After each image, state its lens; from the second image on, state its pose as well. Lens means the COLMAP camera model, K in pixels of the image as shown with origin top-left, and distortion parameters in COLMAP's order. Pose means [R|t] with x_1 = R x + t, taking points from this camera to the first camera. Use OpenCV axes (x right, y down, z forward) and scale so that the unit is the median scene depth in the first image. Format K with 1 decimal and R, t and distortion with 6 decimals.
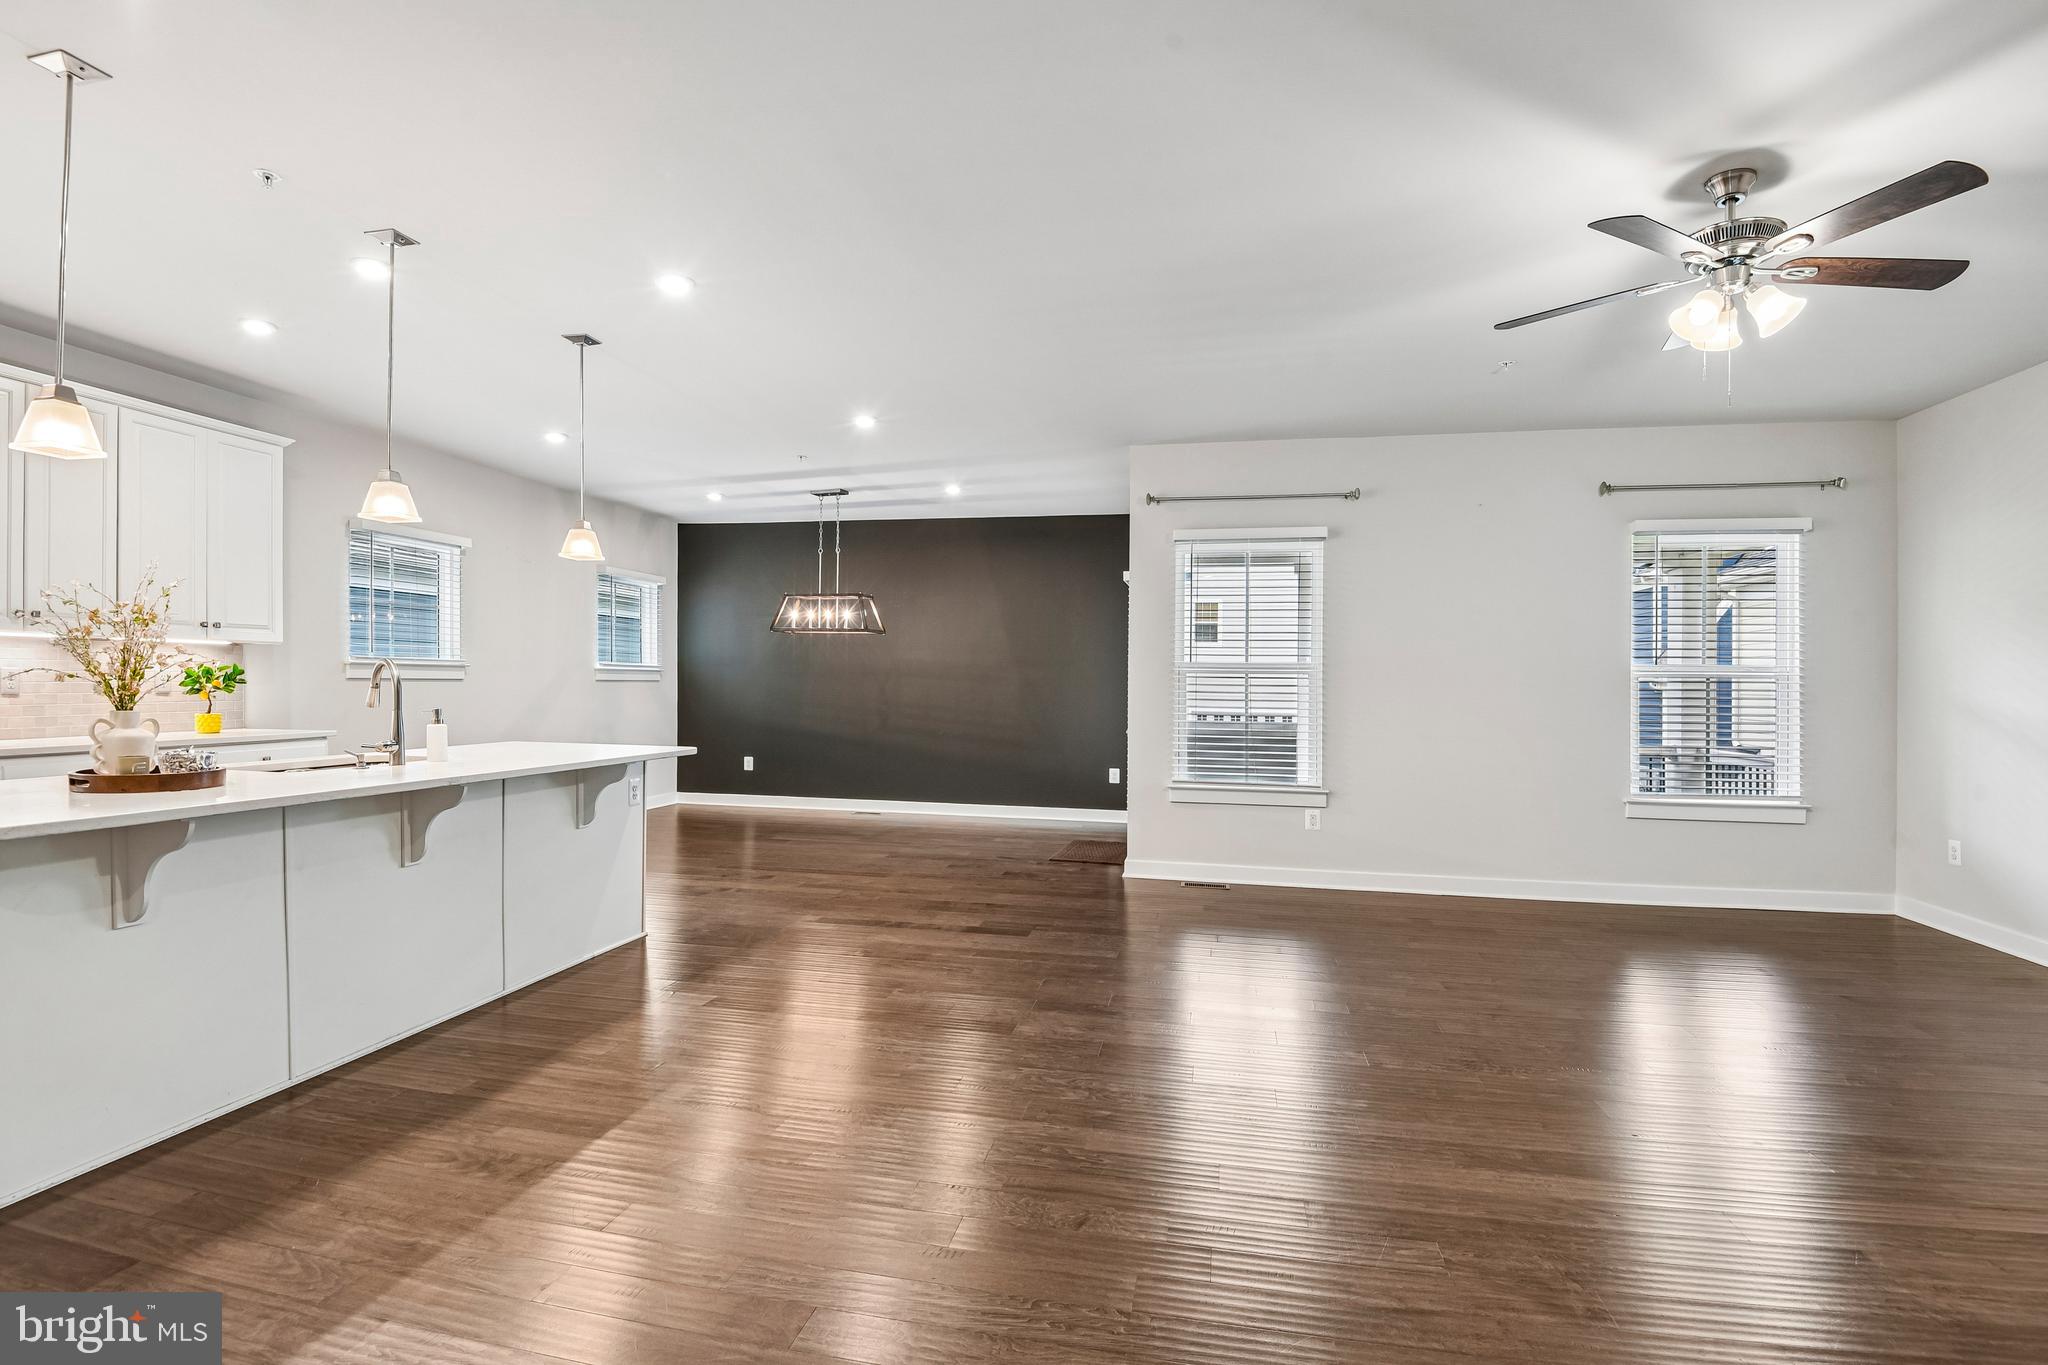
lens RADIAL K [[877.5, 0, 980.4], [0, 877.5, 686.8], [0, 0, 1]] dist [-0.044383, -0.000474]
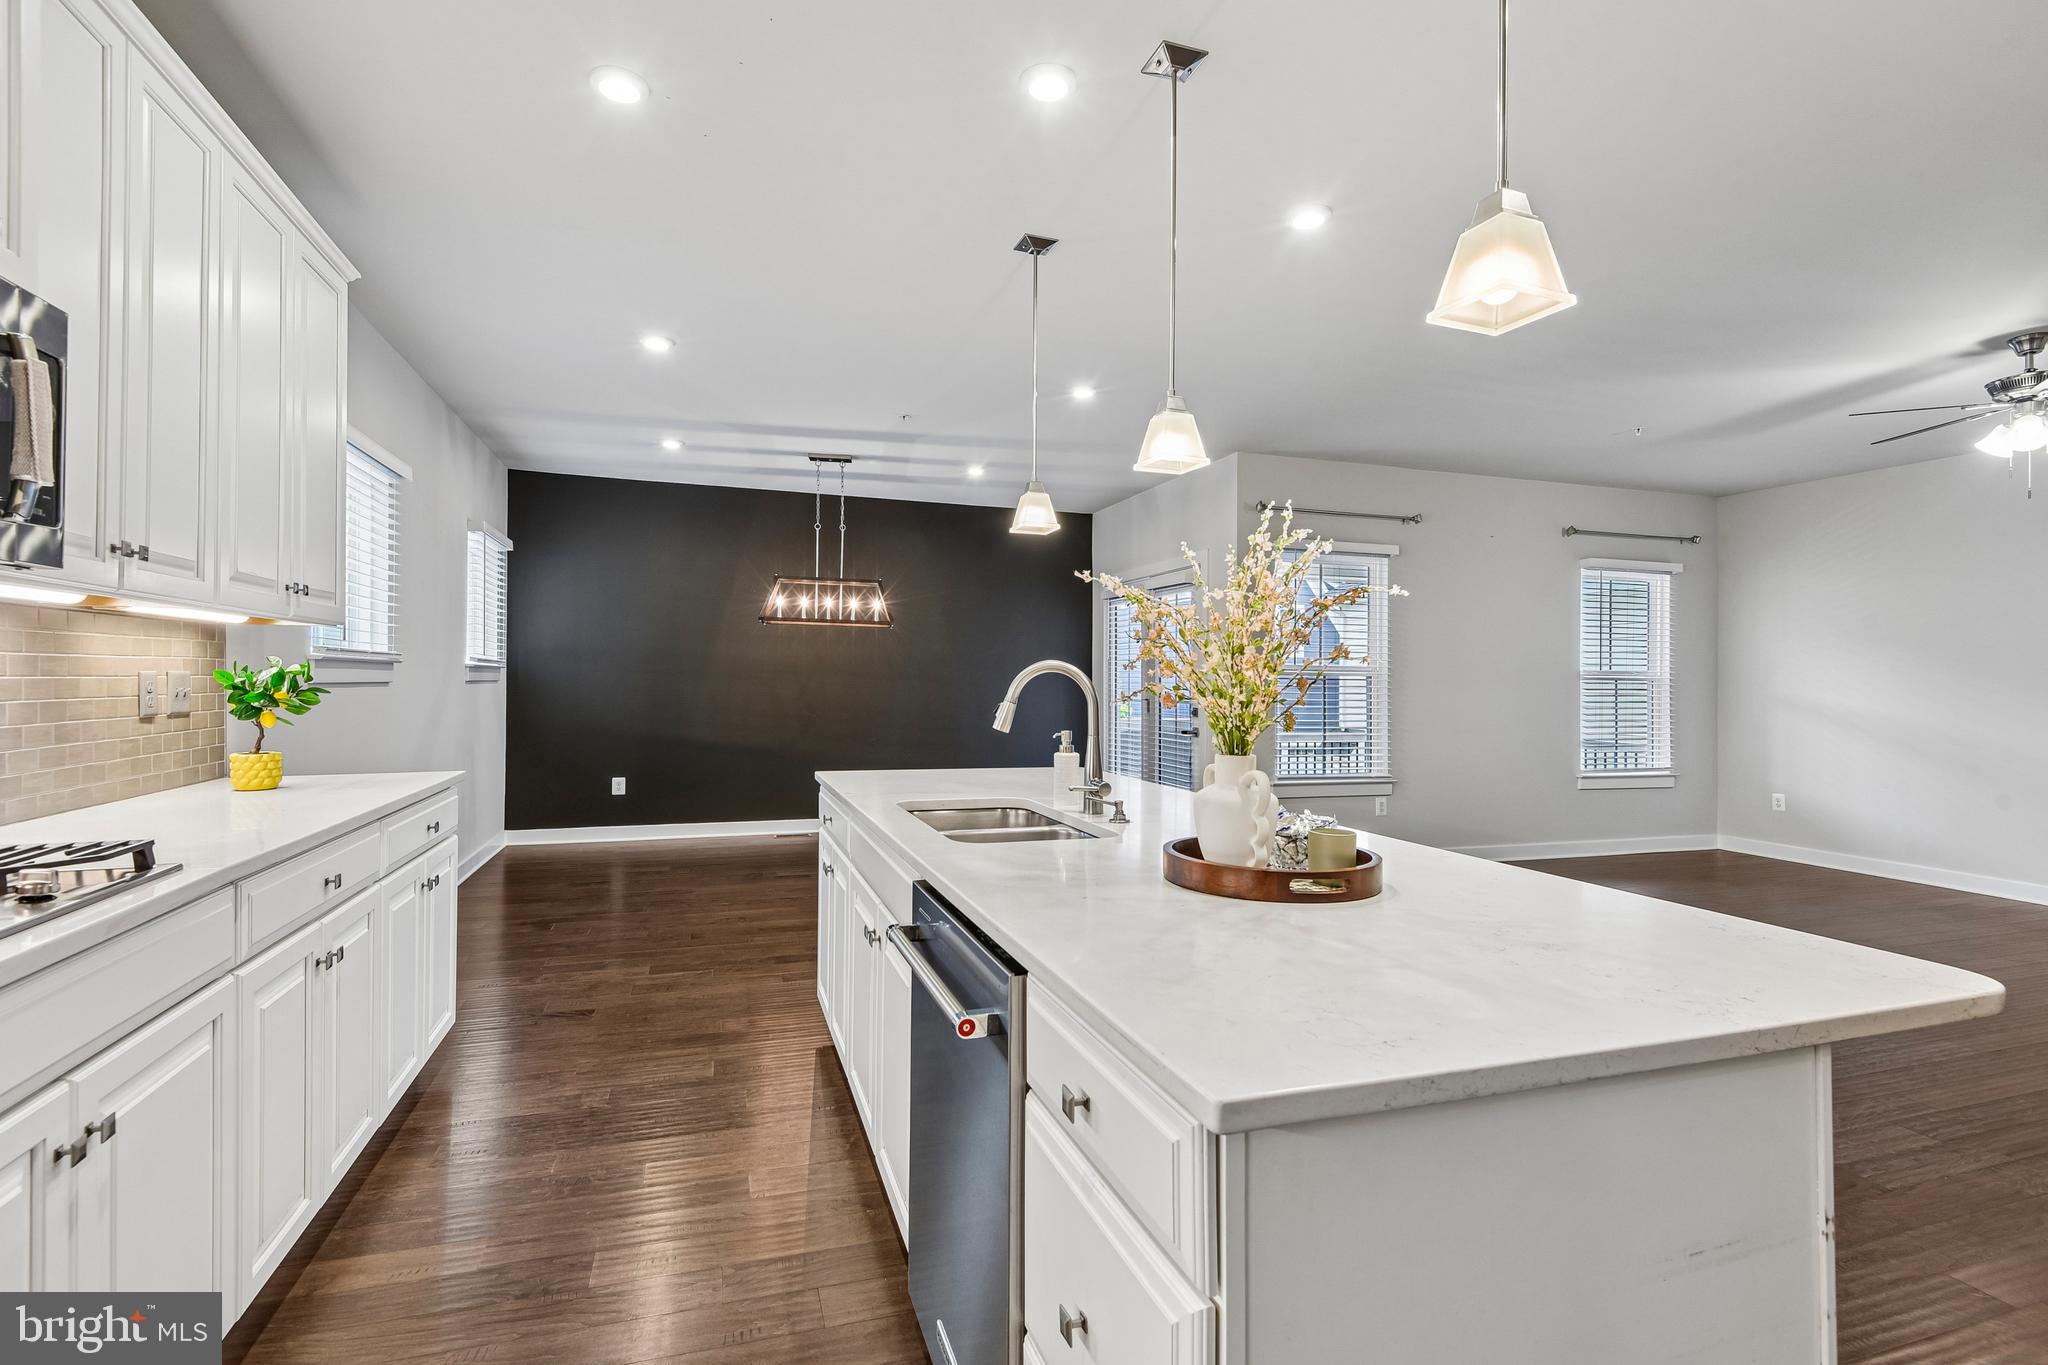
lens RADIAL K [[943.6, 0, 962.9], [0, 943.6, 677.8], [0, 0, 1]] dist [-0.016706, -0.005746]
pose [[0.879887, 0.001651, 0.475180, -0.495354], [0.000941, 0.999986, -0.005218, -0.005611], [-0.475182, 0.005038, 0.879873, 0.141627]]
